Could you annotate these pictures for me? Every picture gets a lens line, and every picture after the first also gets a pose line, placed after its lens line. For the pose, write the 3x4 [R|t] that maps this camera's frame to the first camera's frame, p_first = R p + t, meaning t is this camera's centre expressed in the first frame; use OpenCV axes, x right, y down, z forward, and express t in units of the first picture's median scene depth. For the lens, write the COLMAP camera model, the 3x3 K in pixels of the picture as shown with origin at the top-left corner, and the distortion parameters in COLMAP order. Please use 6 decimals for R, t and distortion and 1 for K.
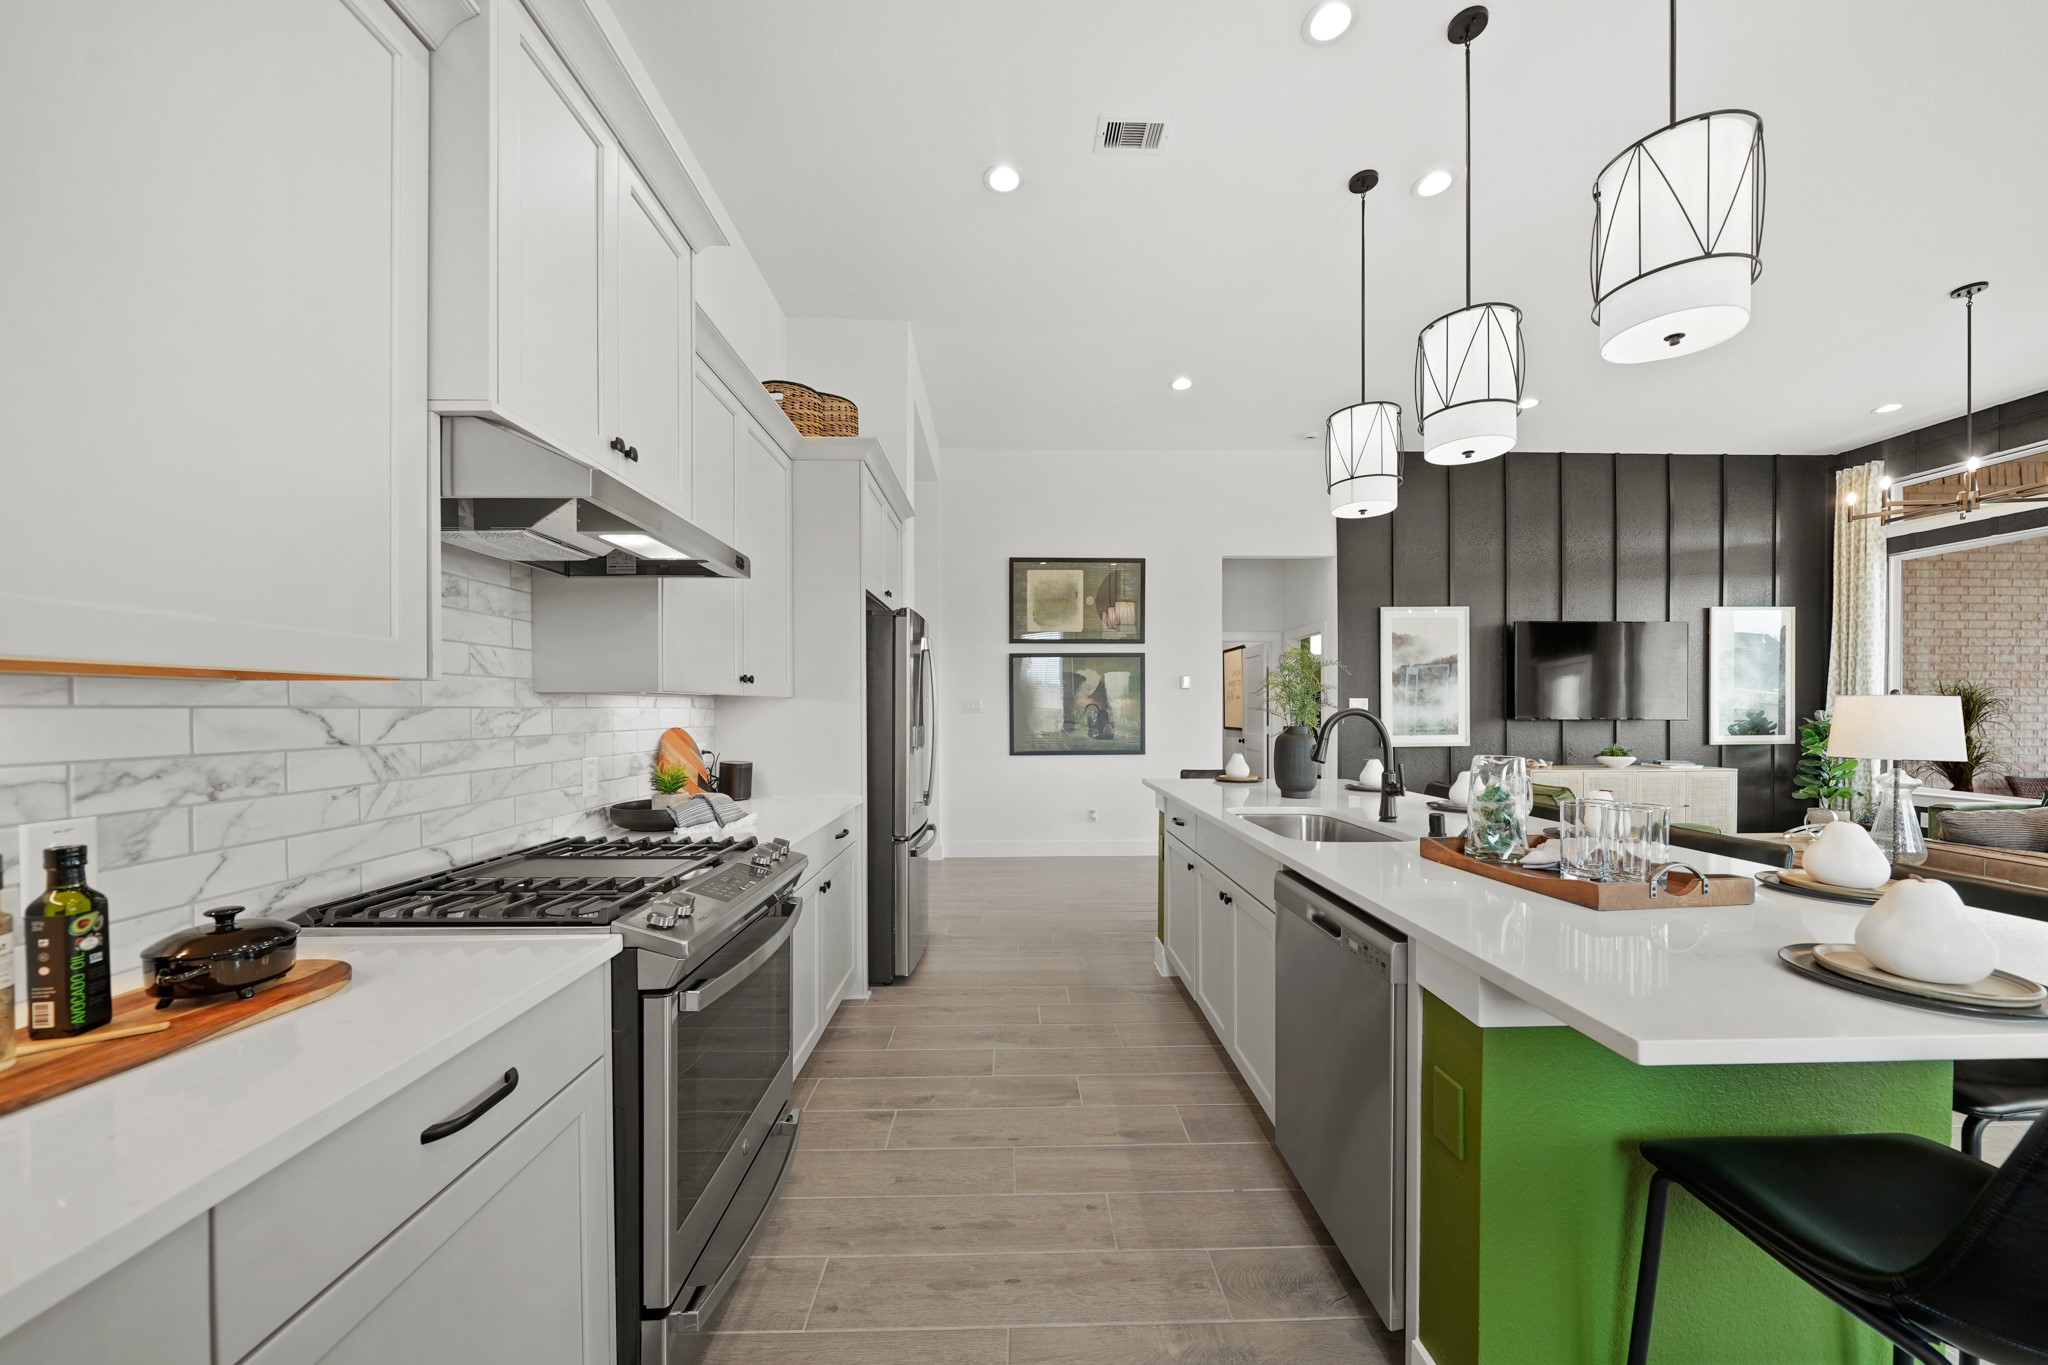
lens RADIAL K [[708.5, 0, 1029.2], [0, 708.5, 713.4], [0, 0, 1]] dist [-0.005095, -0.000239]
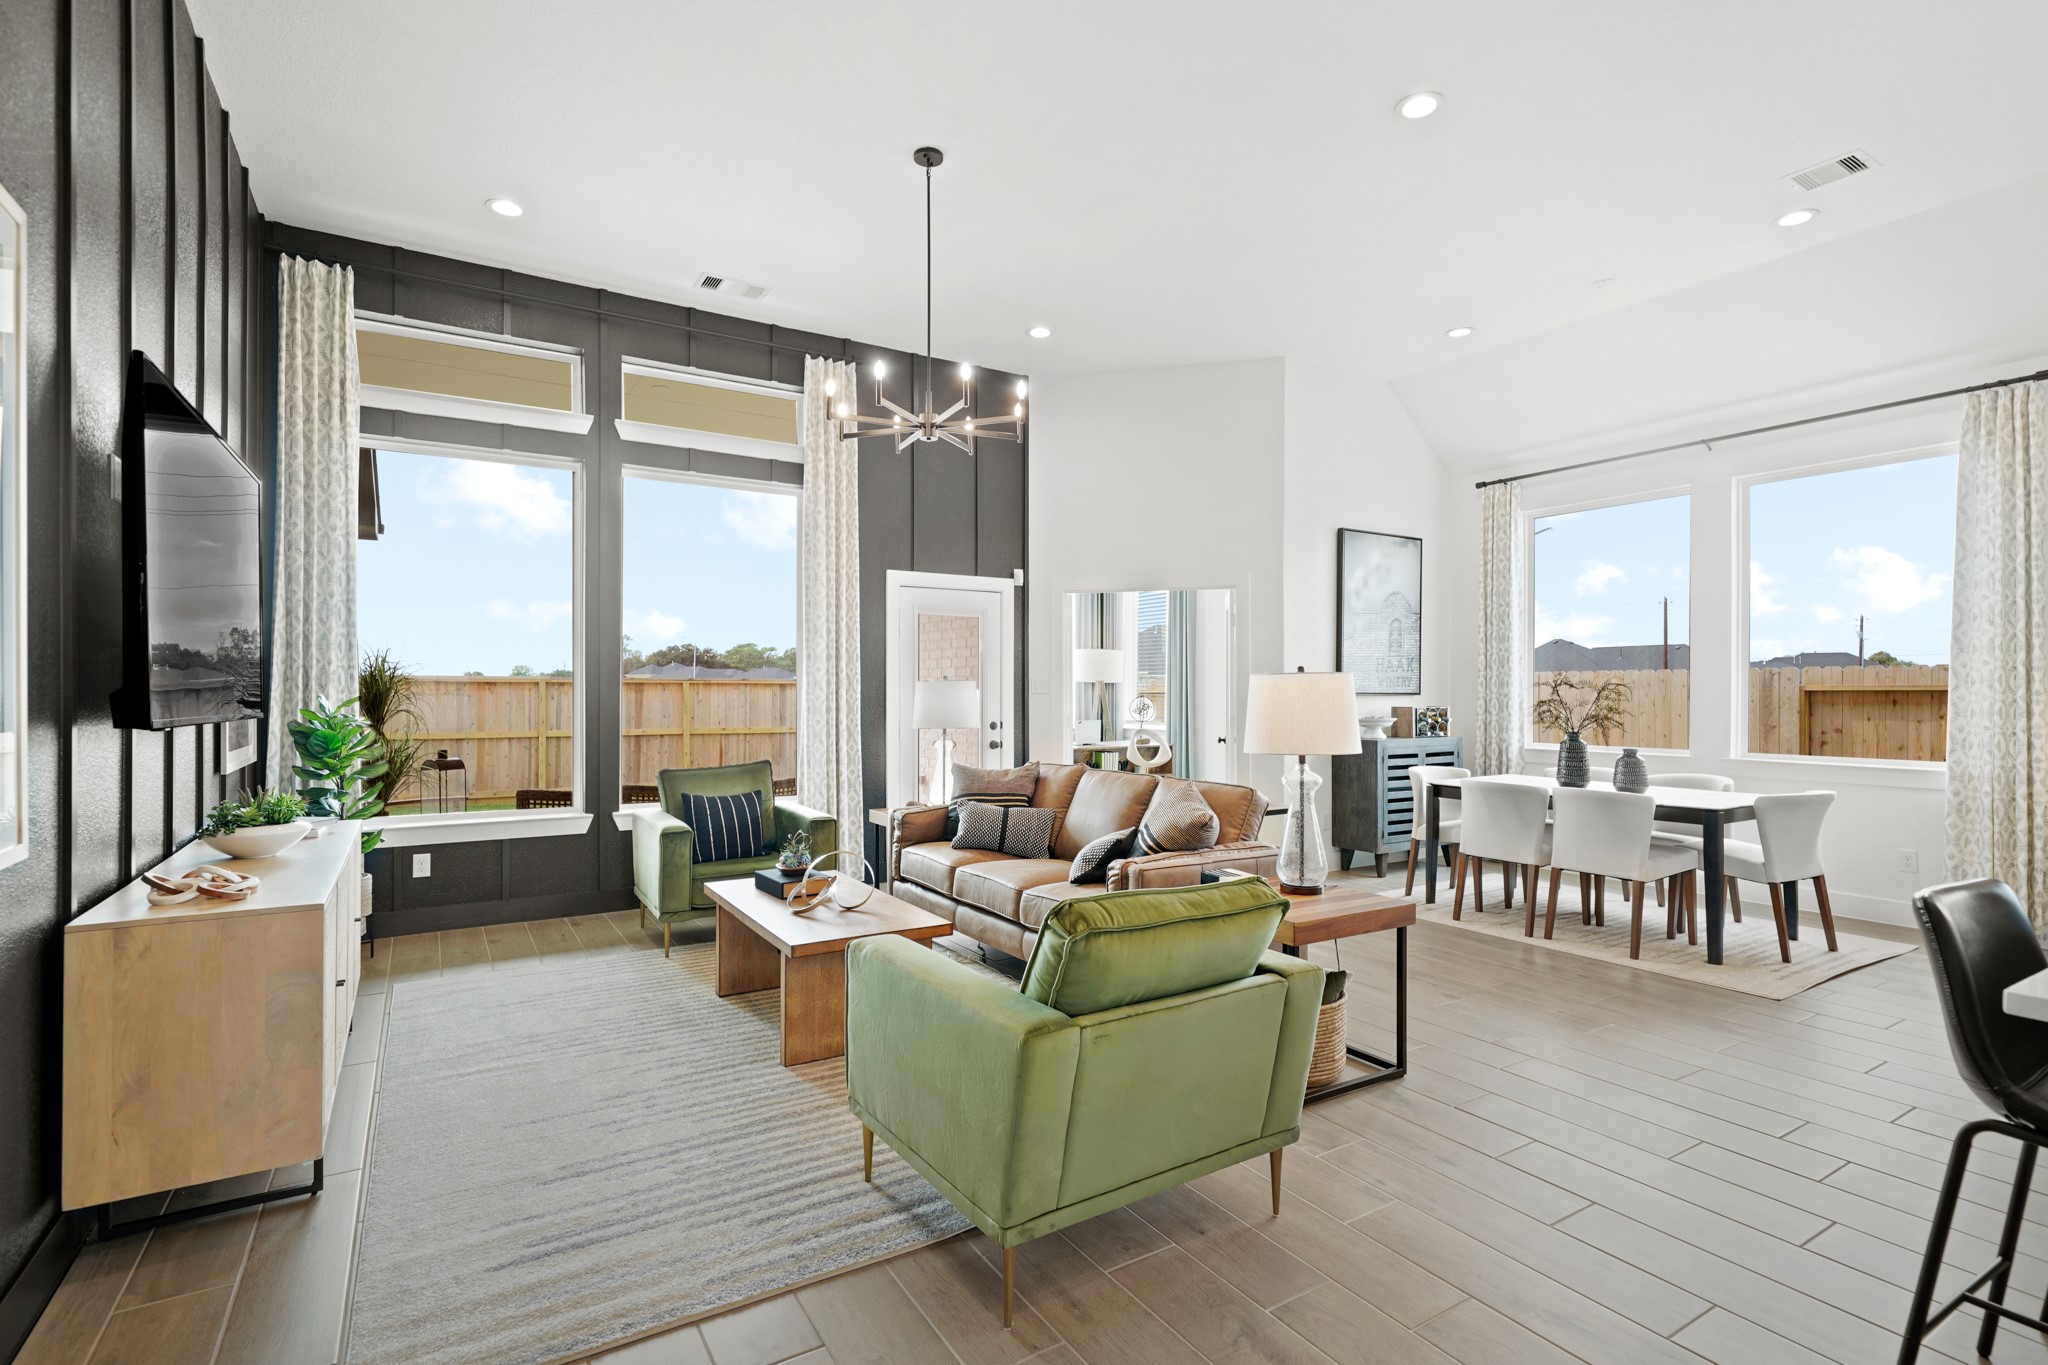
lens RADIAL K [[974.3, 0, 1031.9], [0, 974.3, 689.9], [0, 0, 1]] dist [0.003962, -0.000187]
pose [[-0.506715, 0.003191, 0.862108, 0.210832], [0.005486, 0.999985, -0.000478, -0.004025], [-0.862096, 0.004487, -0.506725, 0.897054]]
